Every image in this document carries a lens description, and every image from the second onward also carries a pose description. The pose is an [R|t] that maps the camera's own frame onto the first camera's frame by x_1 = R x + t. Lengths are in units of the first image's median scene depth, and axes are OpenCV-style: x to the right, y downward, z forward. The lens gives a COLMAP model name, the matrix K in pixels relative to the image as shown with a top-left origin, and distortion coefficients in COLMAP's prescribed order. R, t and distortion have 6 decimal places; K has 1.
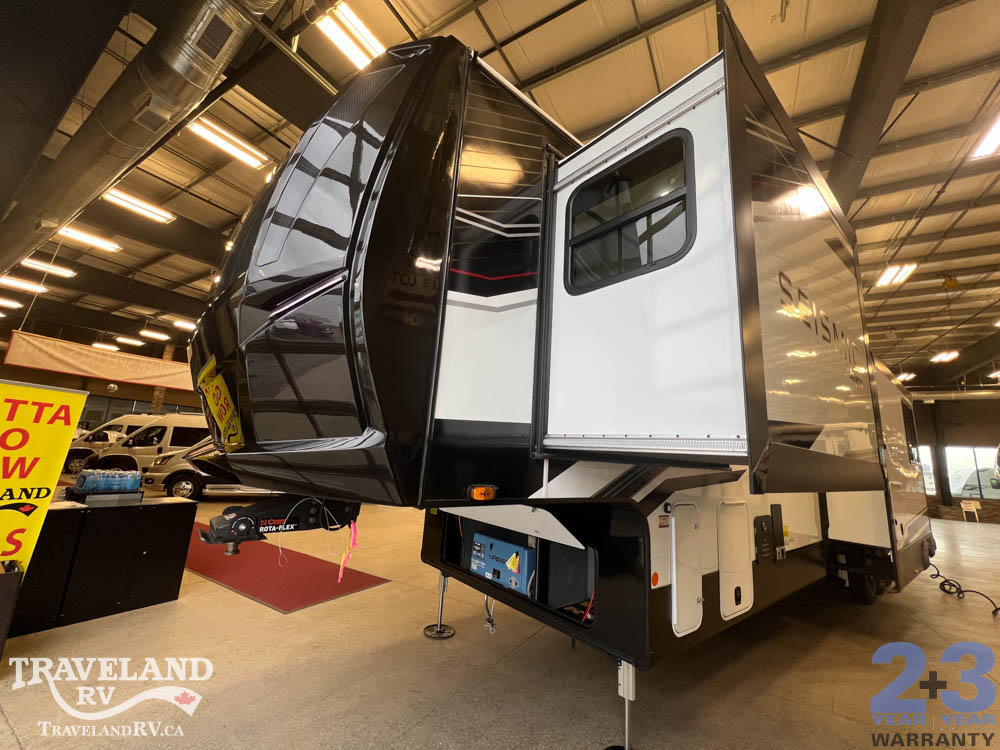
lens RADIAL K [[400.1, 0, 499.7], [0, 400.1, 370.6], [0, 0, 1]] dist [-0.003835, 0.000882]
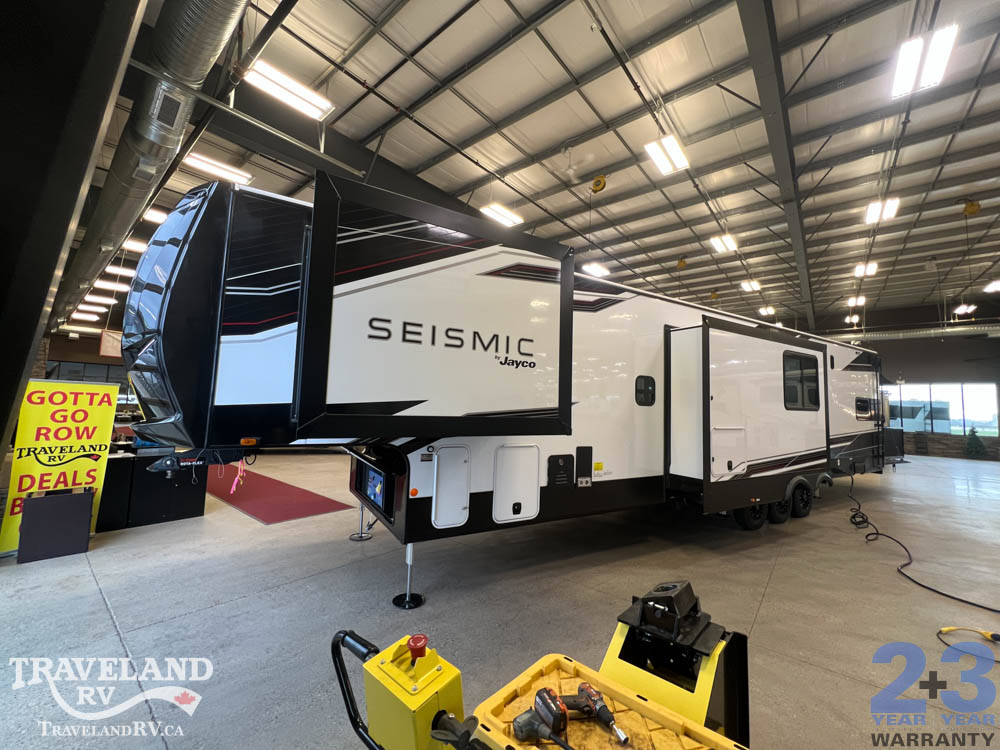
lens RADIAL K [[398.5, 0, 498.6], [0, 398.5, 370.4], [0, 0, 1]] dist [-0.000529, -0.000256]
pose [[0.988002, -0.046242, -0.147358, 0.562300], [0.062837, 0.991940, 0.110032, -0.065707], [0.141083, -0.117971, 0.982944, -0.262249]]
